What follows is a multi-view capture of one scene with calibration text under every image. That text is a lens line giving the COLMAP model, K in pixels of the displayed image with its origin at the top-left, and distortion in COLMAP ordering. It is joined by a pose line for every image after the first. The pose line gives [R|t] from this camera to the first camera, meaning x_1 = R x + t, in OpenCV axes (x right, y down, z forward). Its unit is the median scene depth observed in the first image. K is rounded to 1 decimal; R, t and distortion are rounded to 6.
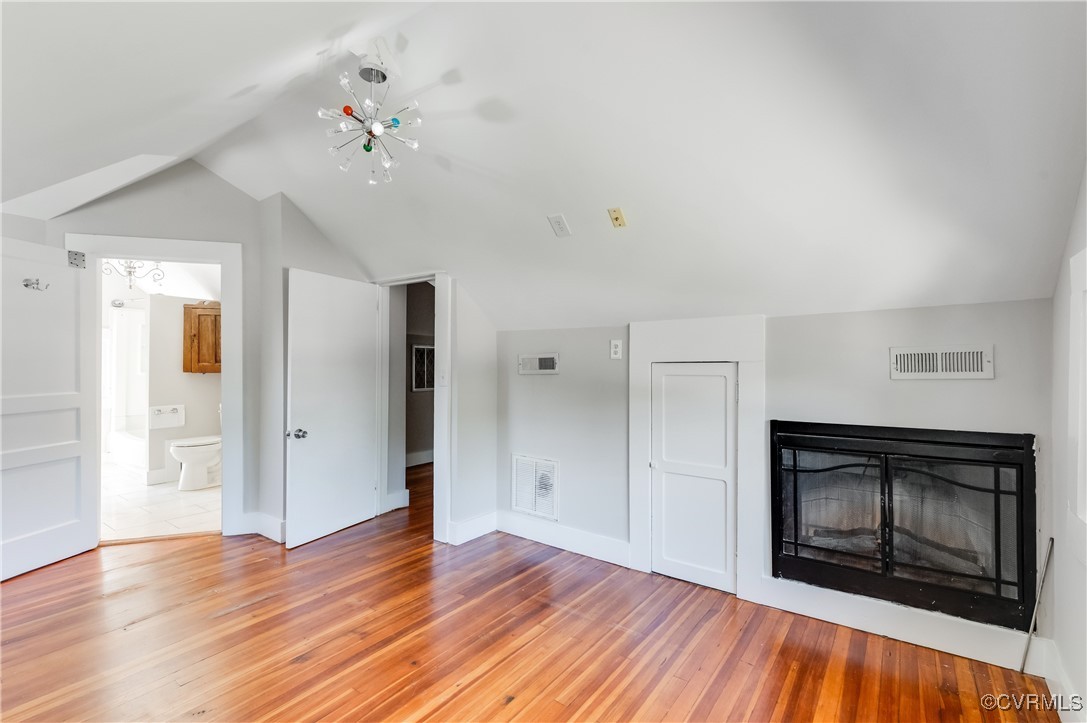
lens RADIAL K [[484.1, 0, 537.1], [0, 484.1, 357.7], [0, 0, 1]] dist [0.003848, -0.002637]
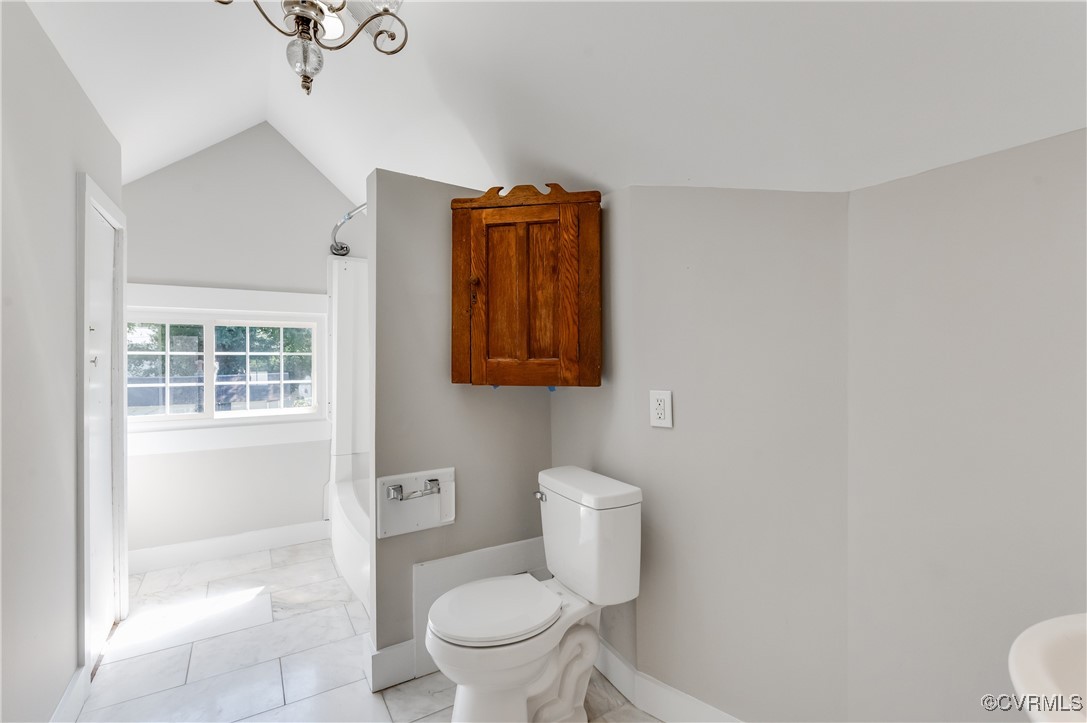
lens RADIAL K [[484.1, 0, 548.4], [0, 484.1, 359.0], [0, 0, 1]] dist [0.003848, -0.002637]
pose [[0.929239, 0.006629, -0.369419, -0.520887], [-0.000297, 0.999852, 0.017195, 0.005623], [0.369478, -0.015868, 0.929104, 0.678372]]
